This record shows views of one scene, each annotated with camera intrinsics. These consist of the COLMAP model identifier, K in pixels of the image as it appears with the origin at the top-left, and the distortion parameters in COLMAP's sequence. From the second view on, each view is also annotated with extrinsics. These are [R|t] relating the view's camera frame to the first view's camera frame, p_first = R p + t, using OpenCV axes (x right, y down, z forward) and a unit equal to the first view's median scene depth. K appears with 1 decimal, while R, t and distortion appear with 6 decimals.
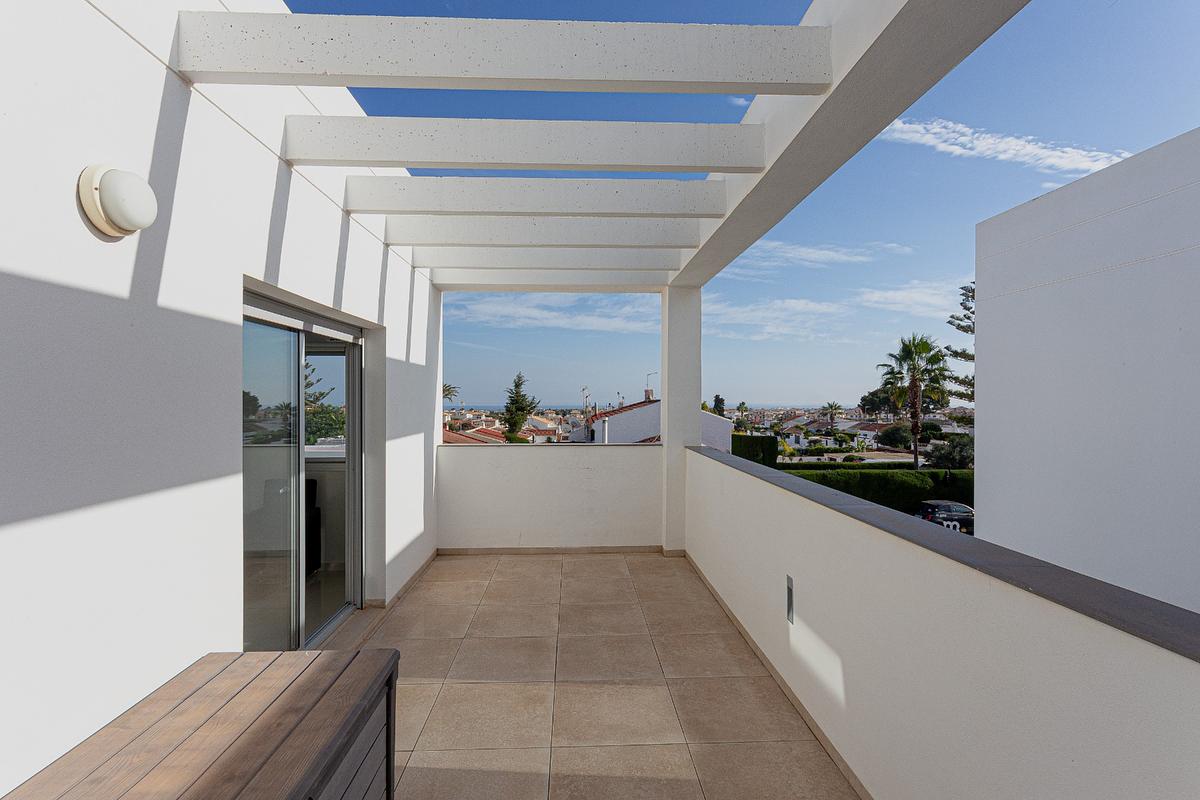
lens RADIAL K [[576.1, 0, 597.3], [0, 576.1, 398.6], [0, 0, 1]] dist [0.002652, 0.000901]
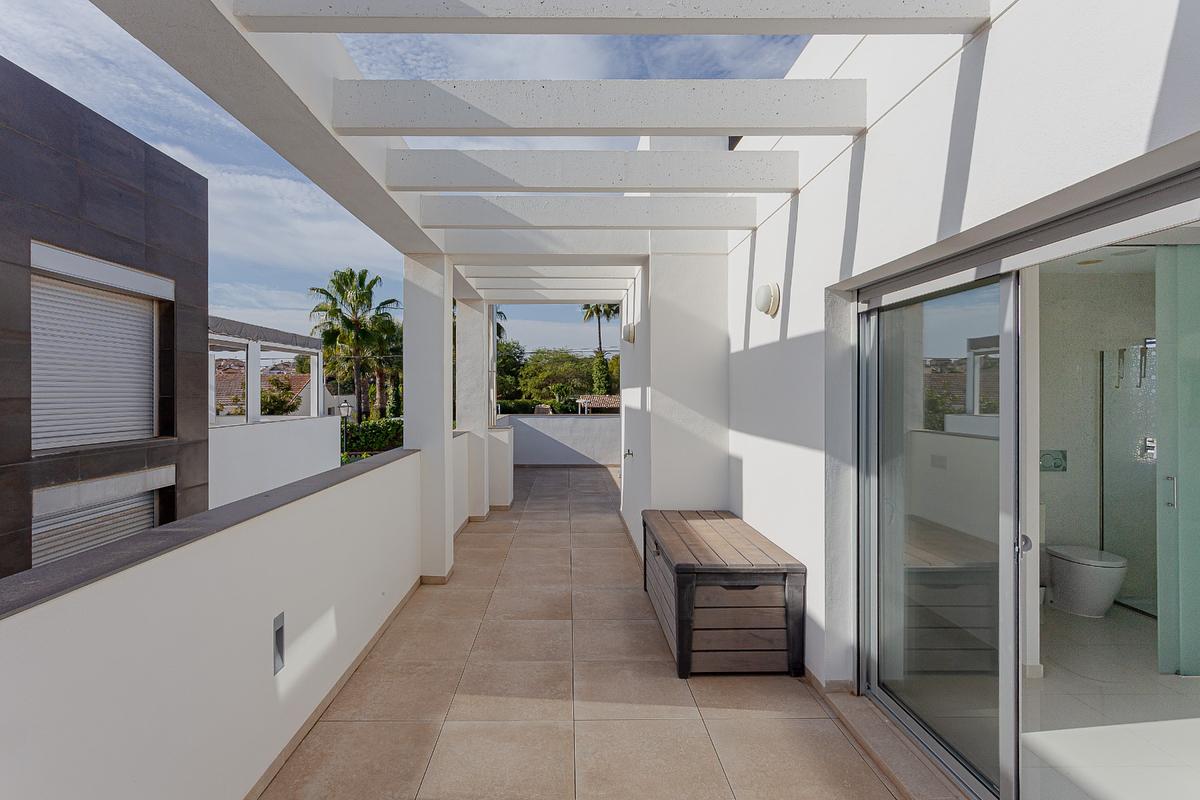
lens RADIAL K [[576.1, 0, 597.3], [0, 576.1, 398.6], [0, 0, 1]] dist [0.002652, 0.000901]
pose [[-0.999969, 0.004290, -0.006579, -0.056856], [0.004228, 0.999946, 0.009445, 0.001549], [0.006619, 0.009417, -0.999934, 0.981897]]
